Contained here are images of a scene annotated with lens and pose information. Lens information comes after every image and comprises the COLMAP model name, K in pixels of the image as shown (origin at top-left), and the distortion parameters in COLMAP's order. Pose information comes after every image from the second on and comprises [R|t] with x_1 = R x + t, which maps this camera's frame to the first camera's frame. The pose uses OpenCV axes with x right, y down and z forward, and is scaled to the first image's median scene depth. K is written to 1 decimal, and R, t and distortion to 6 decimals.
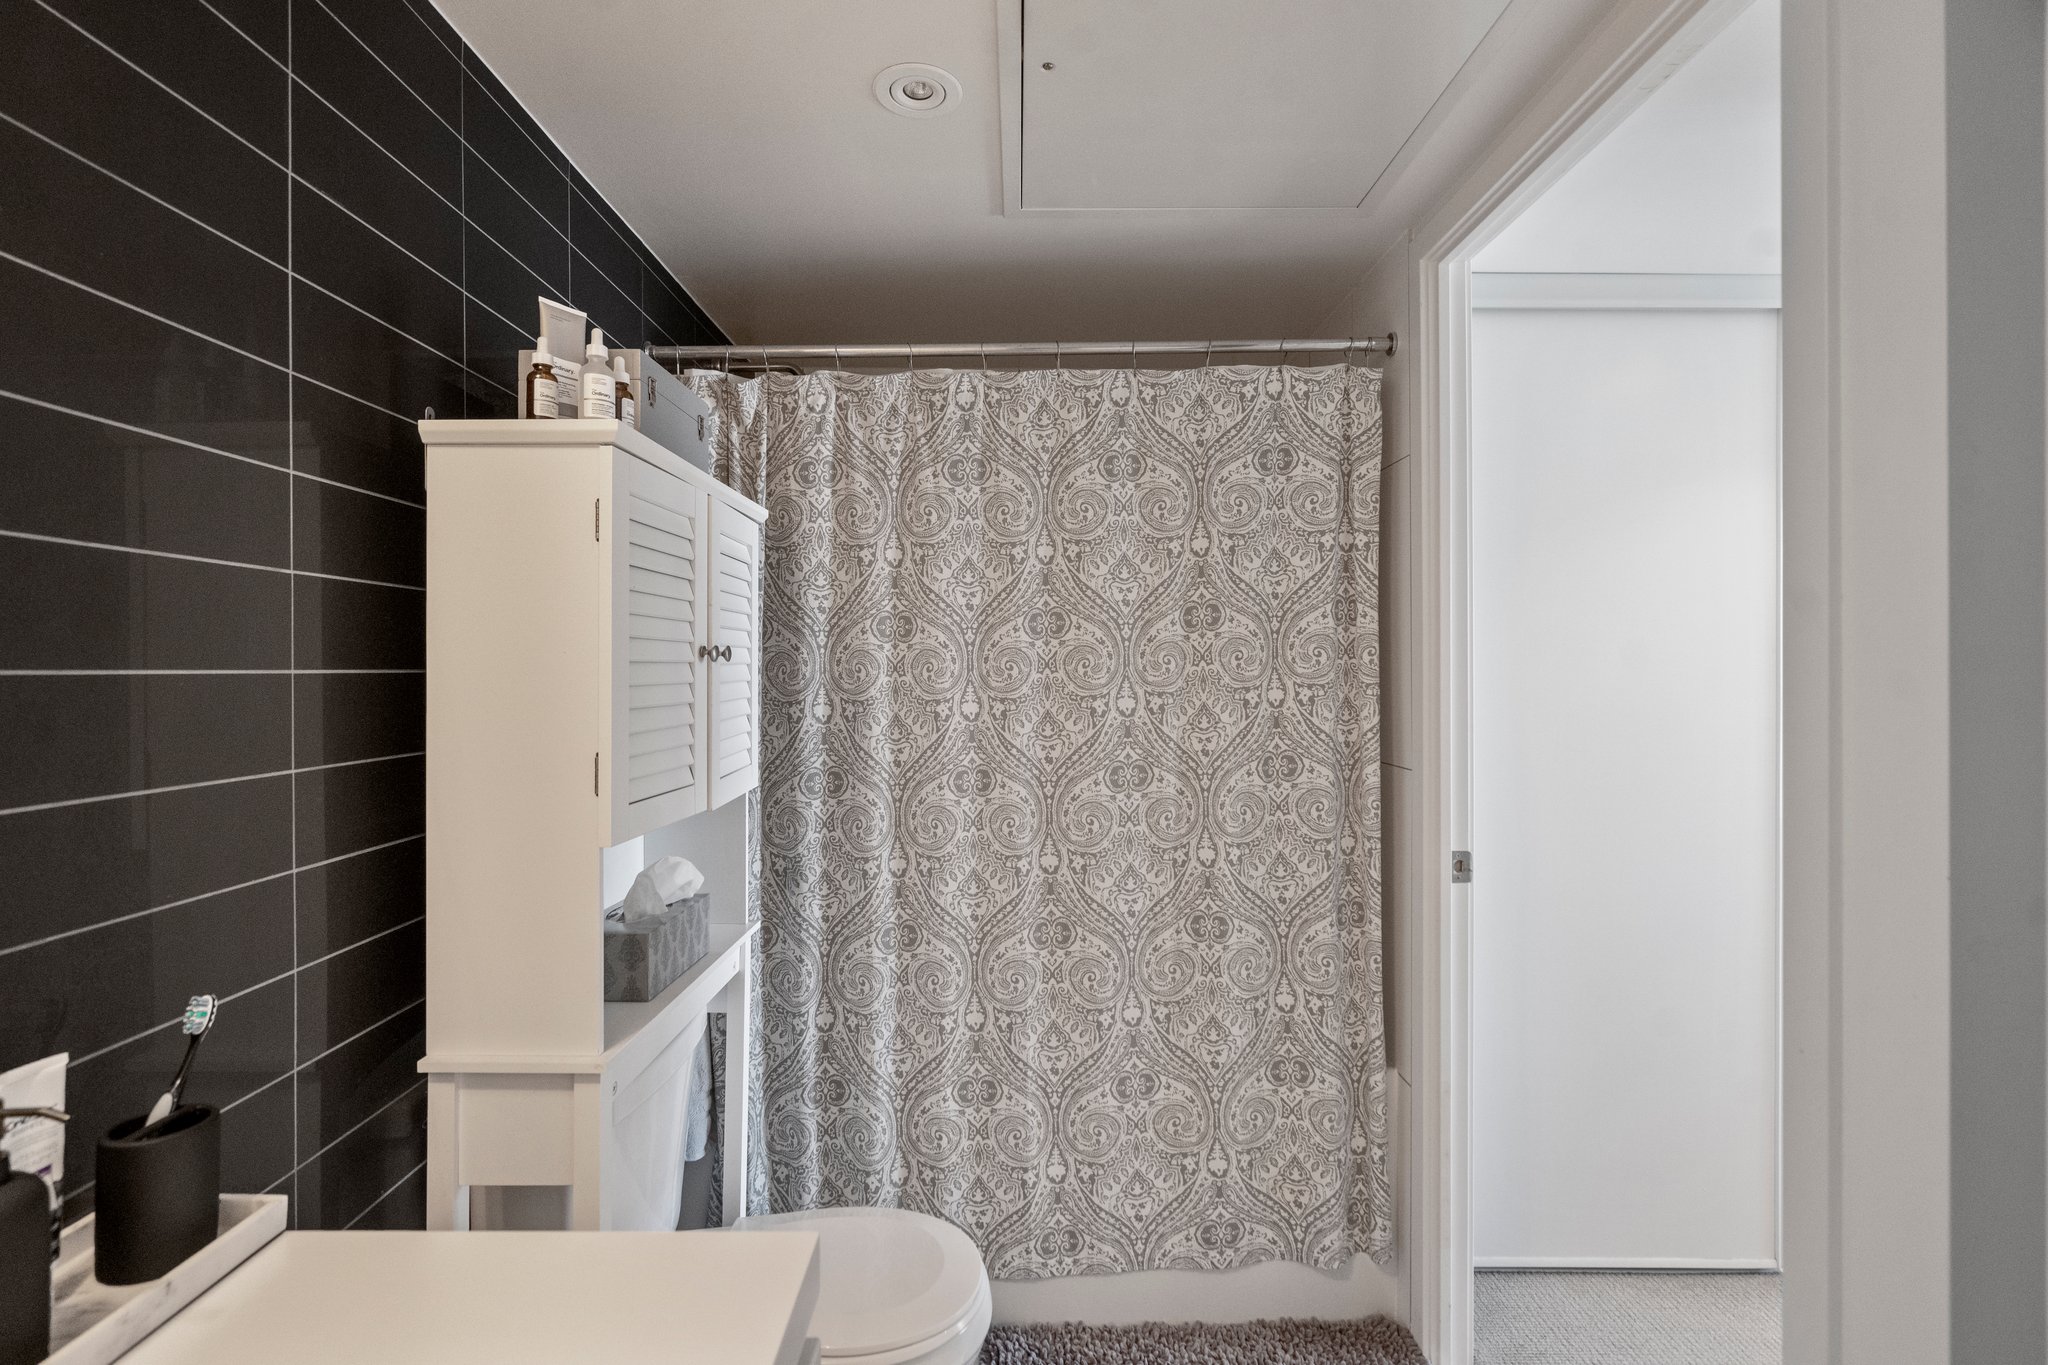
lens RADIAL K [[954.0, 0, 1023.5], [0, 954.0, 661.5], [0, 0, 1]] dist [-0.011972, 0.000574]
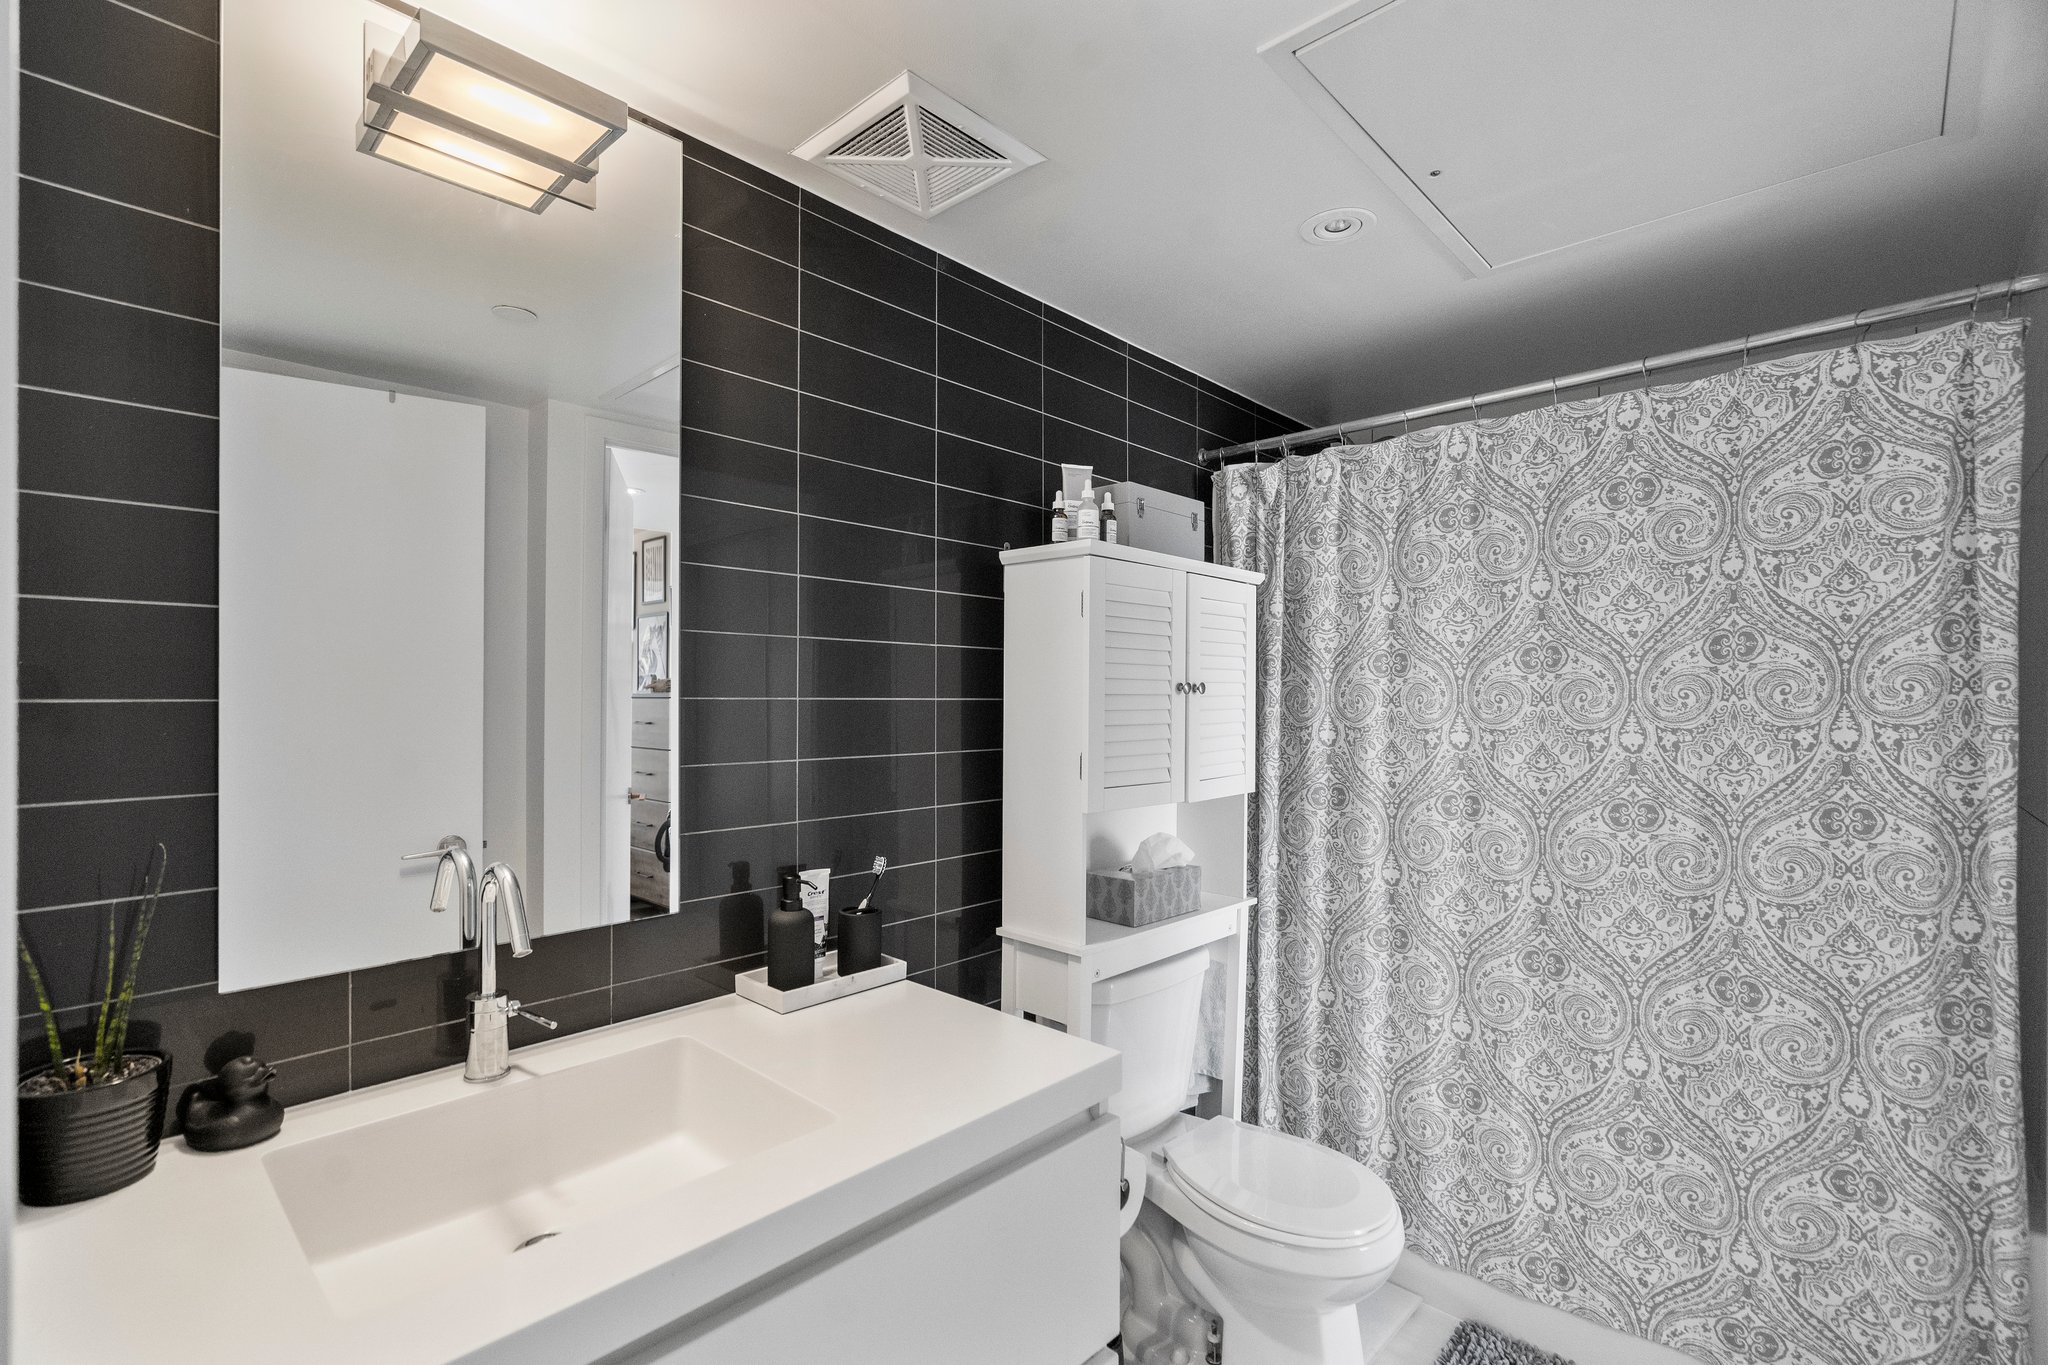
lens RADIAL K [[931.0, 0, 1011.7], [0, 931.0, 683.4], [0, 0, 1]] dist [-0.003539, 0.001117]
pose [[0.722488, -0.002242, -0.691380, 0.304696], [-0.001902, 0.999985, -0.005230, -0.005978], [0.691381, 0.005093, 0.722472, -0.107051]]
